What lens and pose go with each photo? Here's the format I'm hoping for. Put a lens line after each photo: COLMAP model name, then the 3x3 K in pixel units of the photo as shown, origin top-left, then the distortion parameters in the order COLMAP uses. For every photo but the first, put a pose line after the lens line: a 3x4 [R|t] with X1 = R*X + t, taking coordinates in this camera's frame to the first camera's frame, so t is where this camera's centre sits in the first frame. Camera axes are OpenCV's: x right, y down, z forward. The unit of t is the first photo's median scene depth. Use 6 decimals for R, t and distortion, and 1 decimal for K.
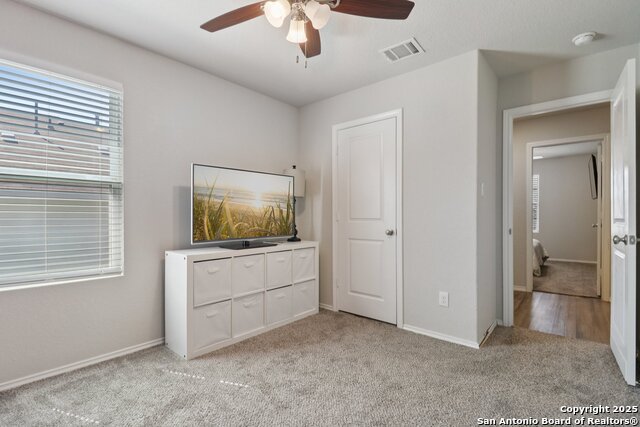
lens RADIAL K [[302.2, 0, 313.9], [0, 302.2, 212.9], [0, 0, 1]] dist [-0.000345, -0.000074]
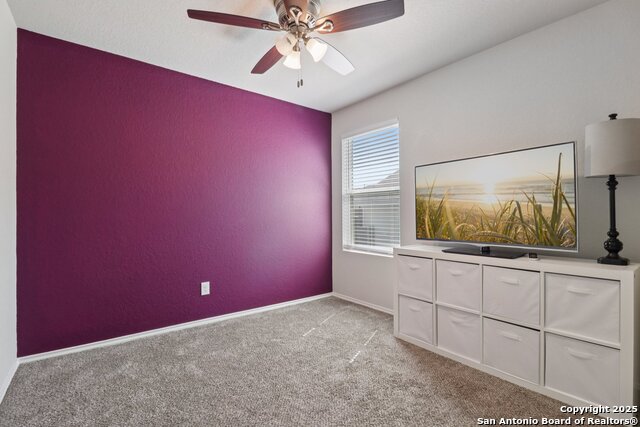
lens RADIAL K [[302.2, 0, 313.9], [0, 302.2, 212.9], [0, 0, 1]] dist [-0.000345, -0.000074]
pose [[-0.196141, 0.000175, -0.980576, 0.686799], [0.020883, 0.999774, -0.003999, -0.002369], [0.980353, -0.021262, -0.196100, 0.784825]]
